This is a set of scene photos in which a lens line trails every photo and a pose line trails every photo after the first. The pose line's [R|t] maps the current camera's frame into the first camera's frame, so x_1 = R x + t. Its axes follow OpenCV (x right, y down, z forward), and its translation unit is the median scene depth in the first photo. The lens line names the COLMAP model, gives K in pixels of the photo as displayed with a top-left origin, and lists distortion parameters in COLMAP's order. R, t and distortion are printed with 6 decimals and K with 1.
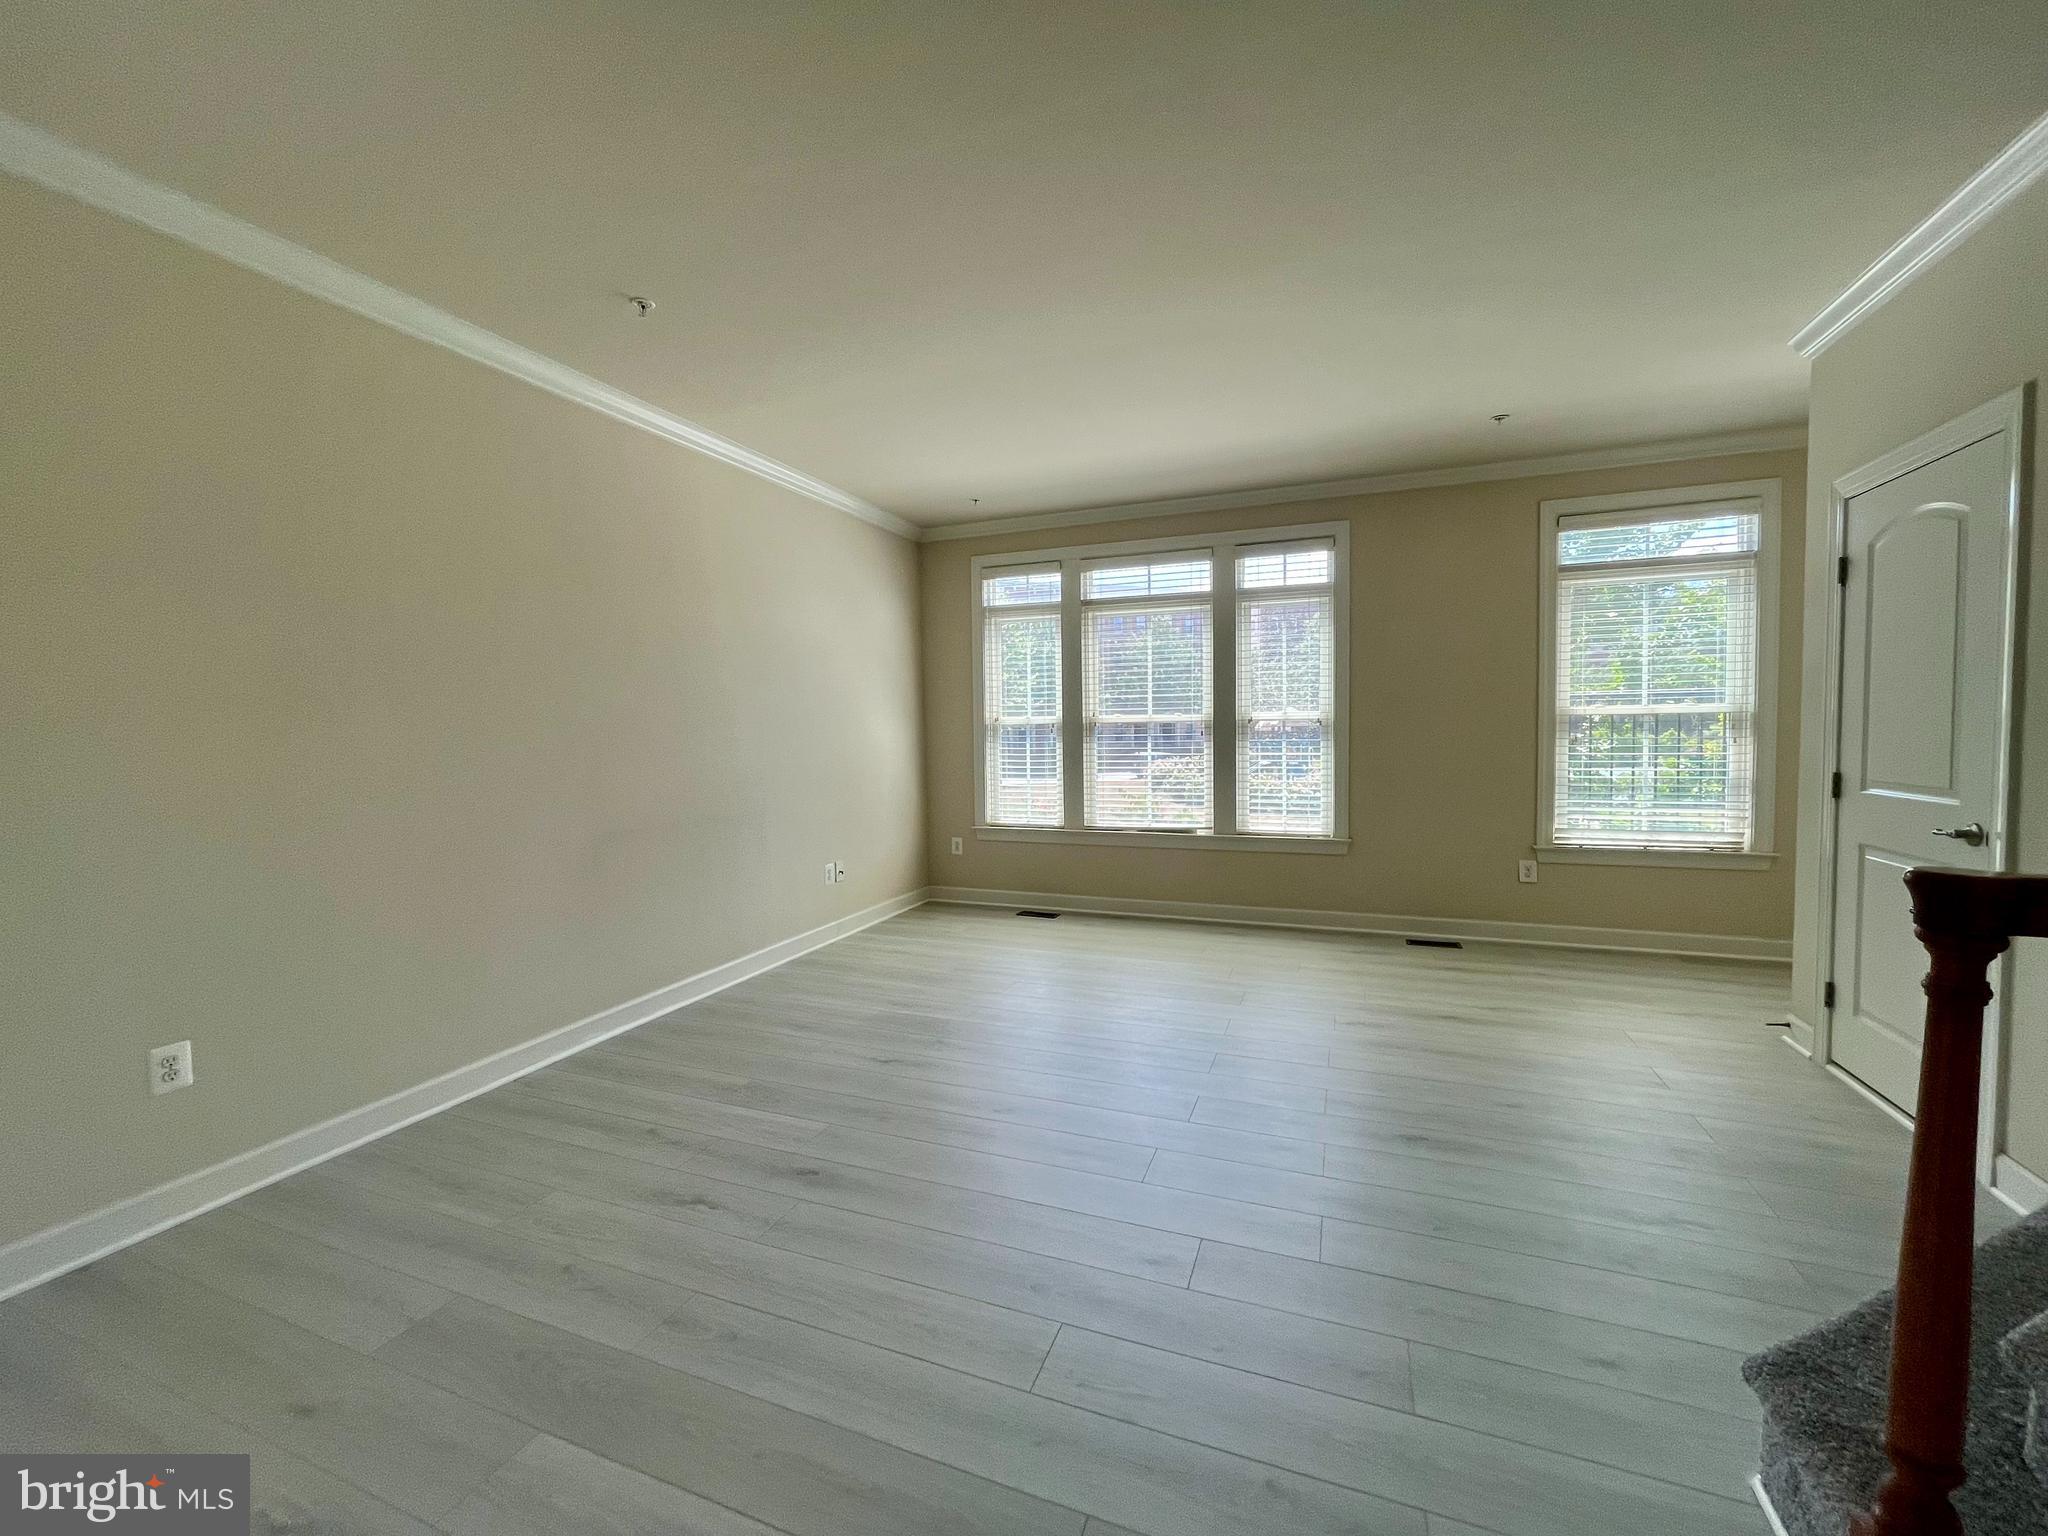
lens RADIAL K [[825.2, 0, 1021.1], [0, 825.2, 763.7], [0, 0, 1]] dist [-0.002126, -0.000351]
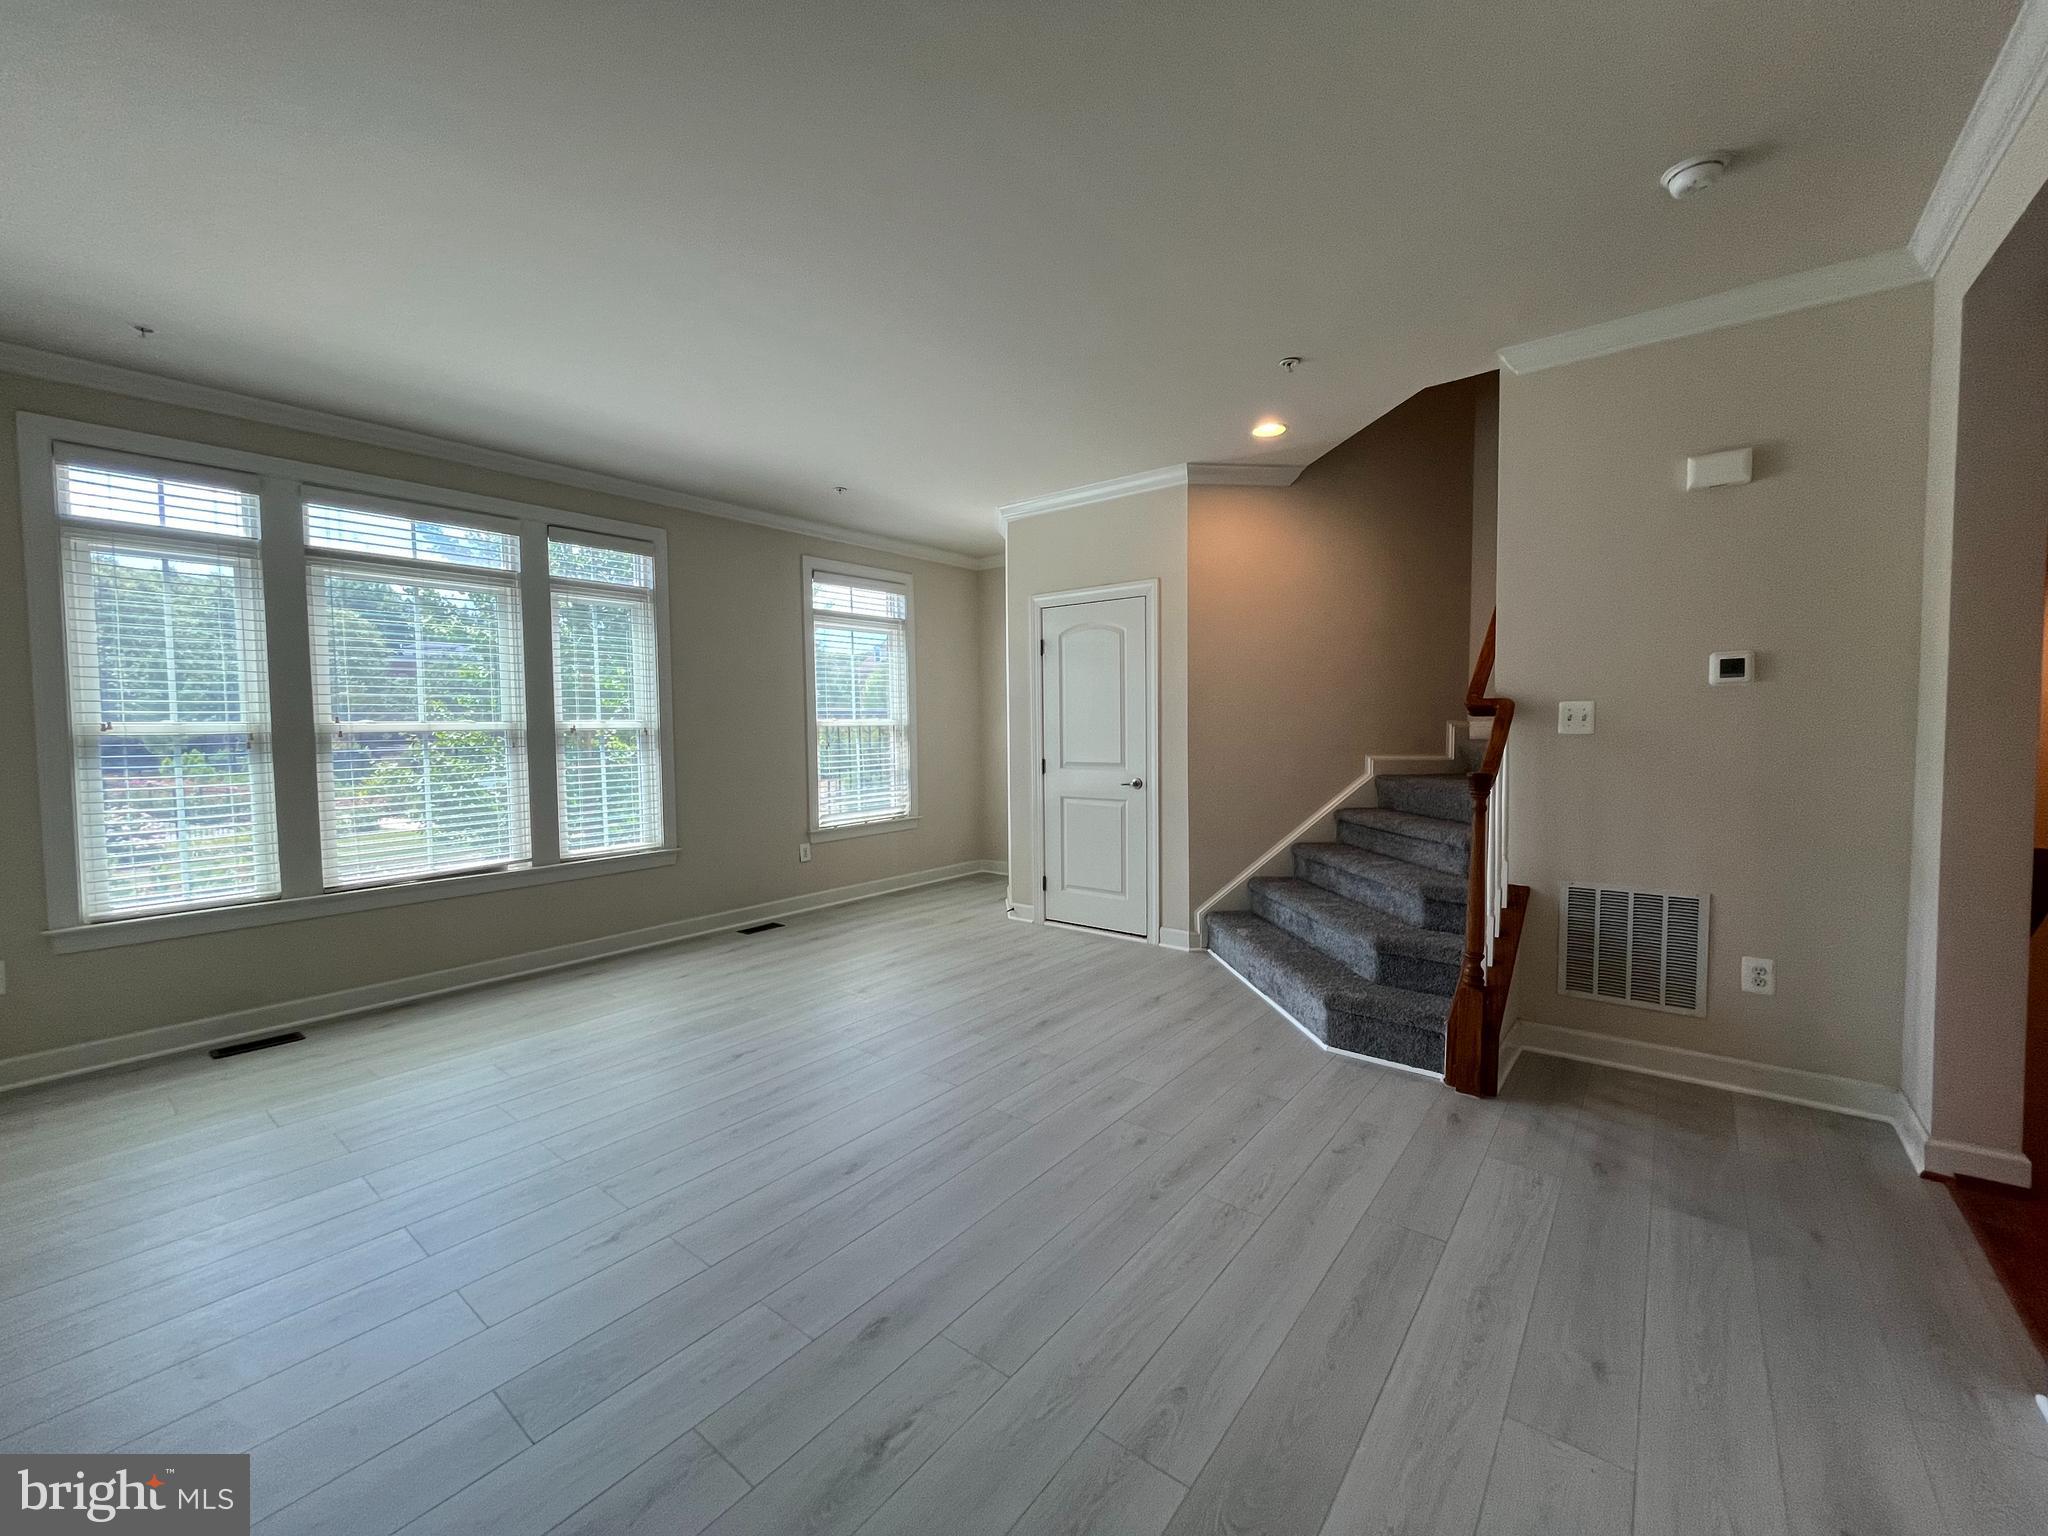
lens RADIAL K [[825.2, 0, 1021.1], [0, 825.2, 763.7], [0, 0, 1]] dist [-0.002126, -0.000351]
pose [[0.294710, -0.036416, 0.954893, -0.432068], [0.050148, 0.998486, 0.022602, -0.012922], [-0.954270, 0.041225, 0.296090, 0.296804]]
